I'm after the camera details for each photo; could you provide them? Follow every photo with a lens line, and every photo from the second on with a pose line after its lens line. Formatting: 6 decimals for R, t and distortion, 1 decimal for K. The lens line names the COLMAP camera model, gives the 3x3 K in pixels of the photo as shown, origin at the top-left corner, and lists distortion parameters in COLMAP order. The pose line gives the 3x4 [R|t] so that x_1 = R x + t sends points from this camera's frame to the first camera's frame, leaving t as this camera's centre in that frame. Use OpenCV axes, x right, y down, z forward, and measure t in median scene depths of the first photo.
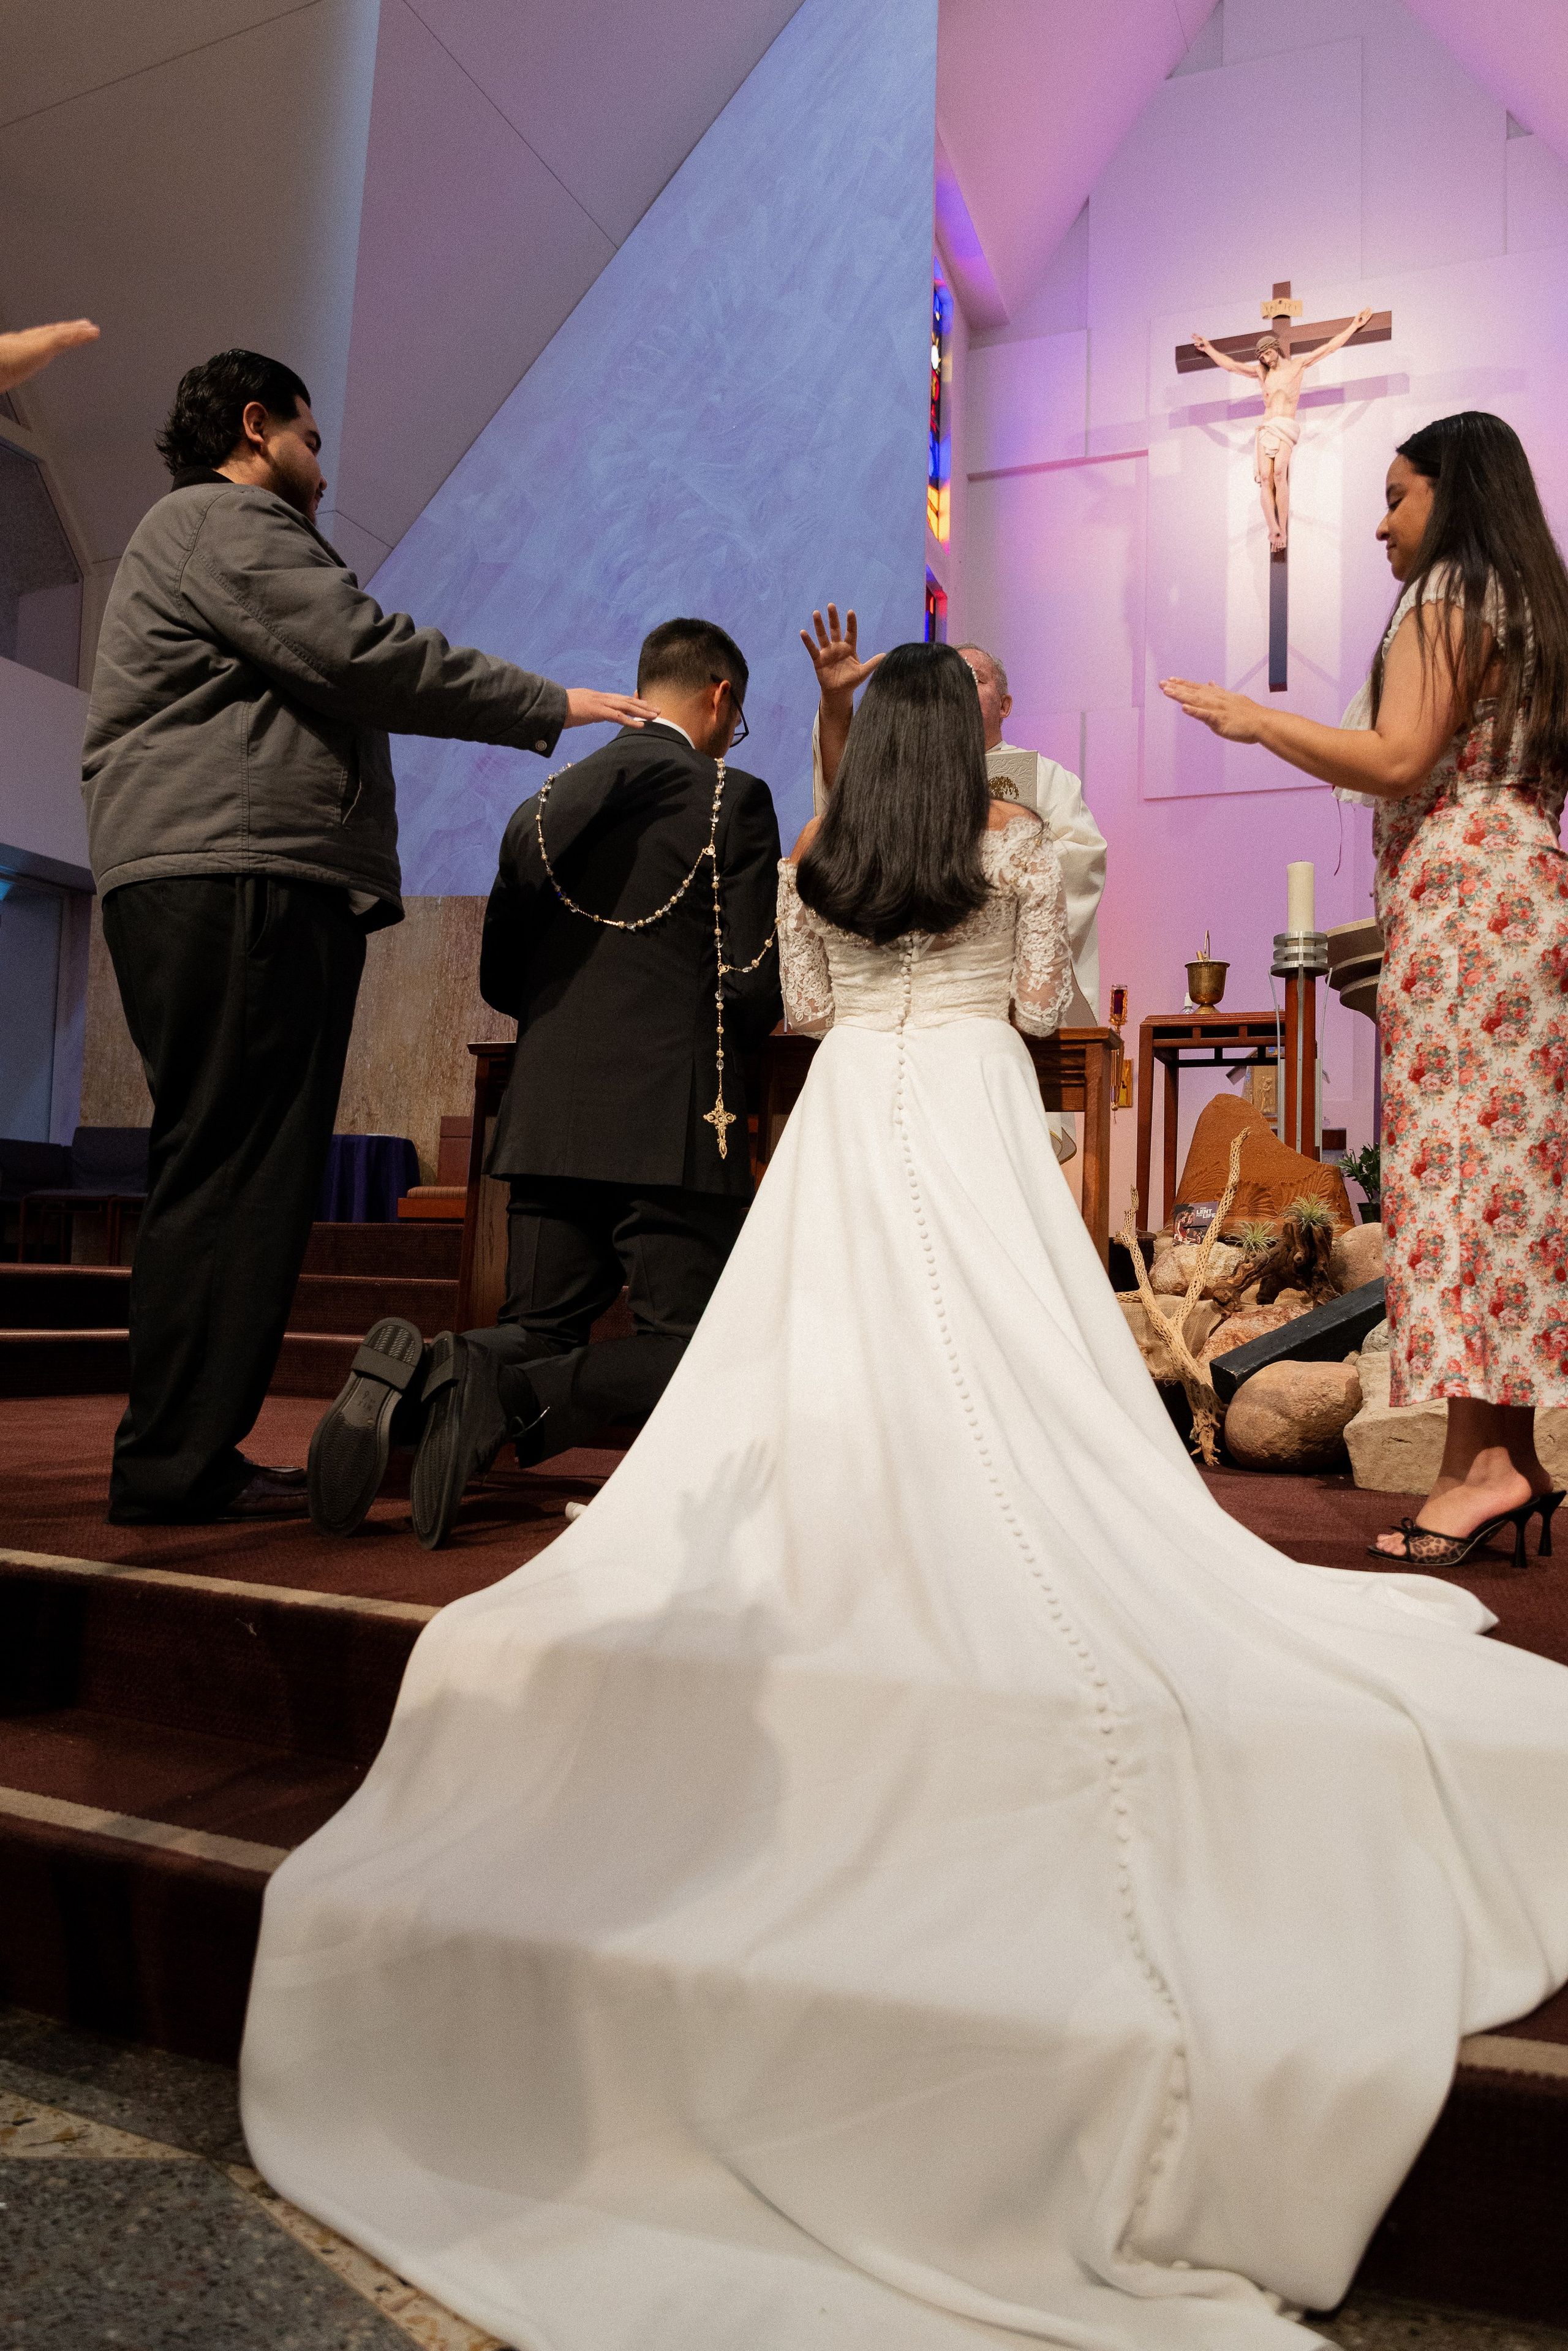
lens RADIAL K [[1699.6, 0, 784.0], [0, 1699.6, 1175.5], [0, 0, 1]] dist [-0.003940, -0.002520]
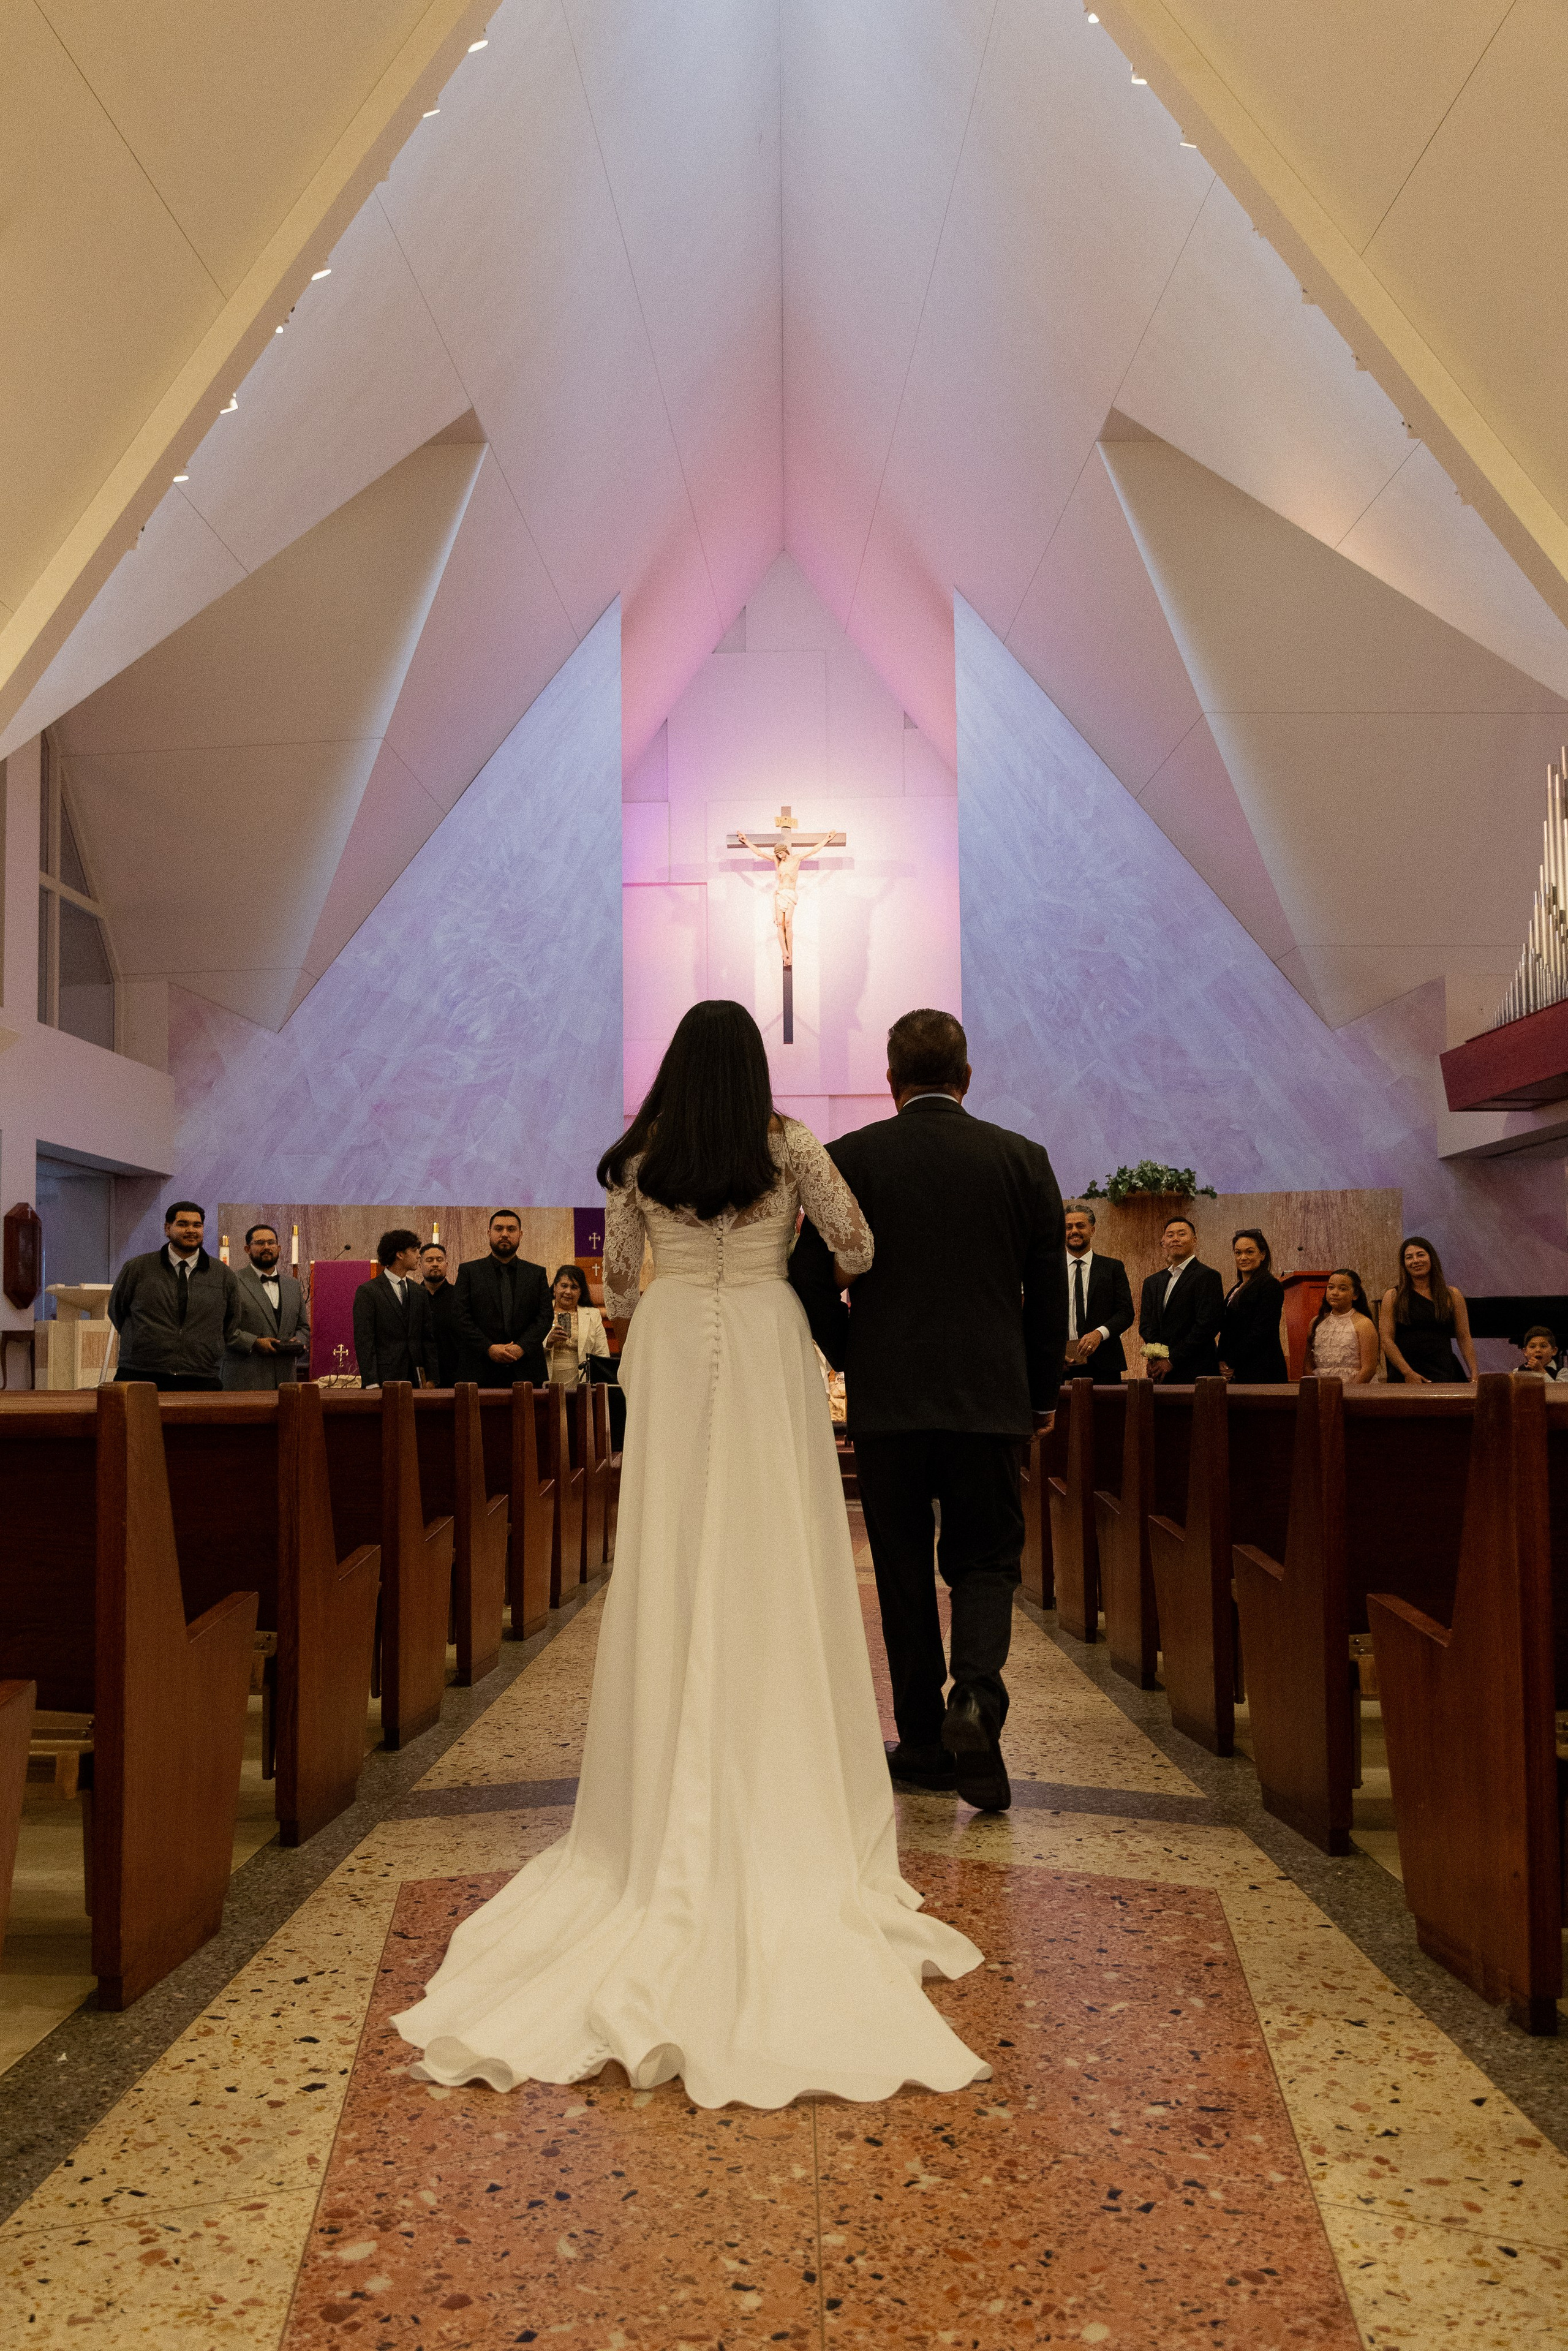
lens RADIAL K [[1699.6, 0, 784.0], [0, 1699.6, 1175.5], [0, 0, 1]] dist [-0.003940, -0.002520]
pose [[0.943797, 0.005121, 0.330486, -0.354562], [0.011072, 0.998829, -0.047097, -0.082857], [-0.330340, 0.048109, 0.942635, -0.782761]]
